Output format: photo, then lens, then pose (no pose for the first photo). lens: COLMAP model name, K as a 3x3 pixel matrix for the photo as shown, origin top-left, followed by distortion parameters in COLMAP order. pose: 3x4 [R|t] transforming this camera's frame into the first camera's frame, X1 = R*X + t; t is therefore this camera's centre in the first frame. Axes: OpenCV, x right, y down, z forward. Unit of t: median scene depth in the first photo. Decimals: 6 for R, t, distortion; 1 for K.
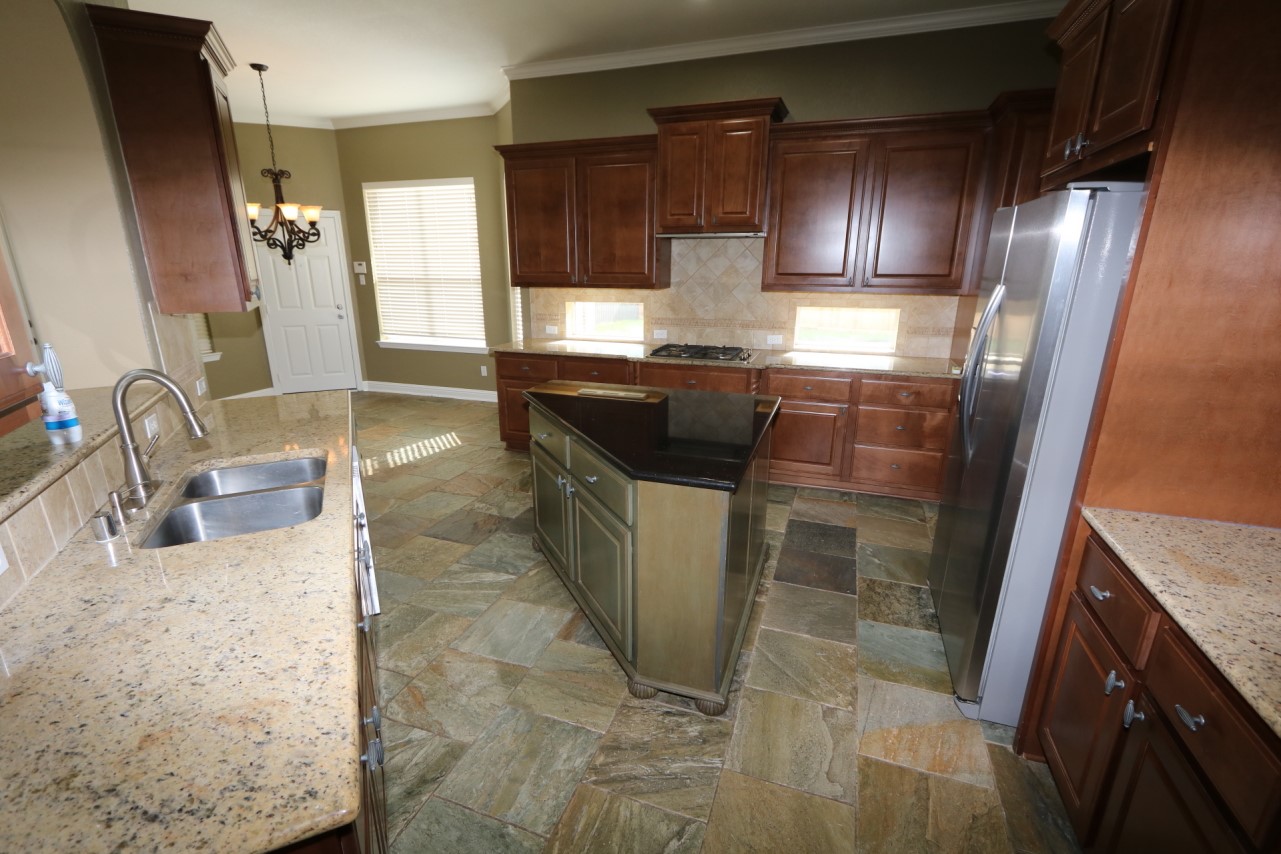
lens RADIAL K [[581.4, 0, 635.6], [0, 581.4, 433.4], [0, 0, 1]] dist [0.002610, 0.000495]
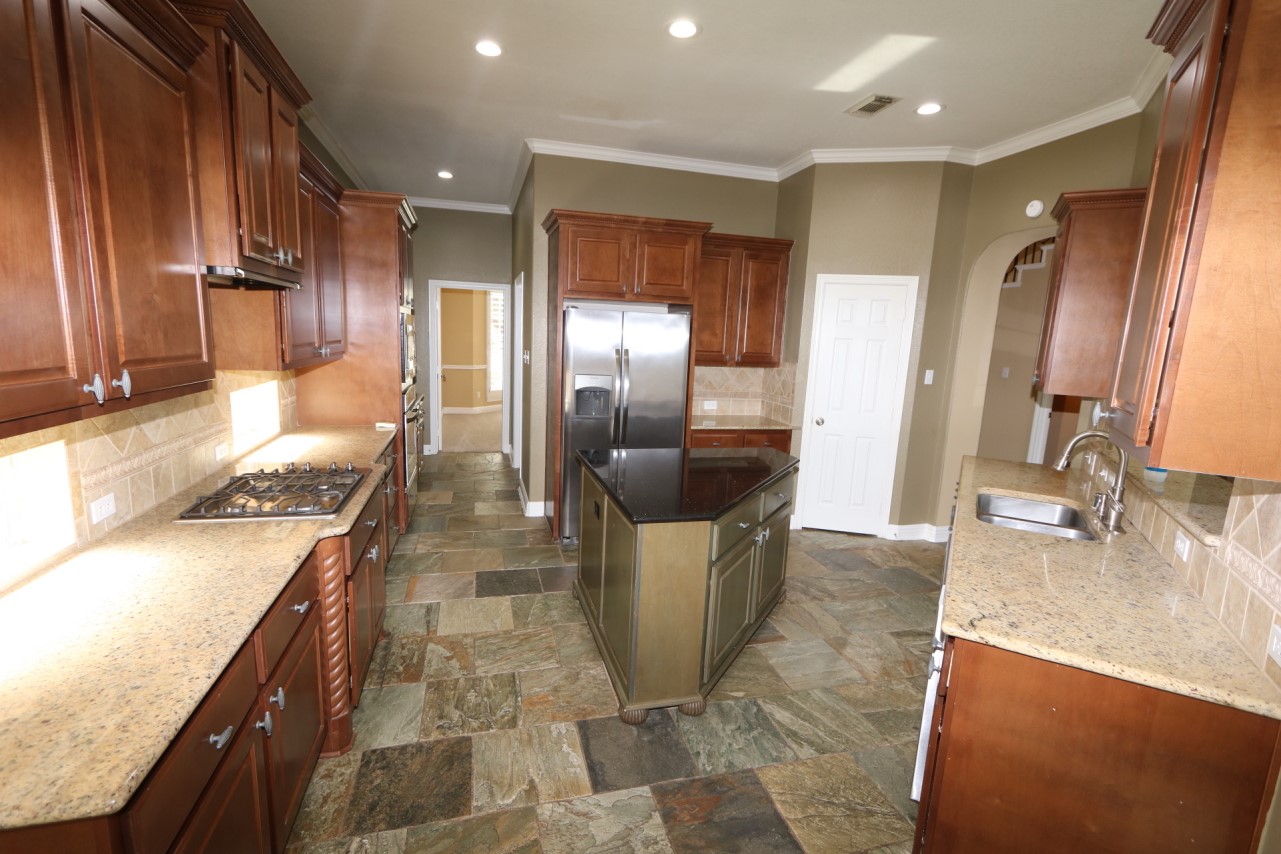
lens RADIAL K [[581.4, 0, 637.6], [0, 581.4, 430.9], [0, 0, 1]] dist [0.002610, 0.000495]
pose [[-0.566766, -0.157936, 0.808599, -0.783640], [0.199719, 0.925843, 0.320824, -0.460857], [-0.799305, 0.343324, -0.493193, 1.518005]]
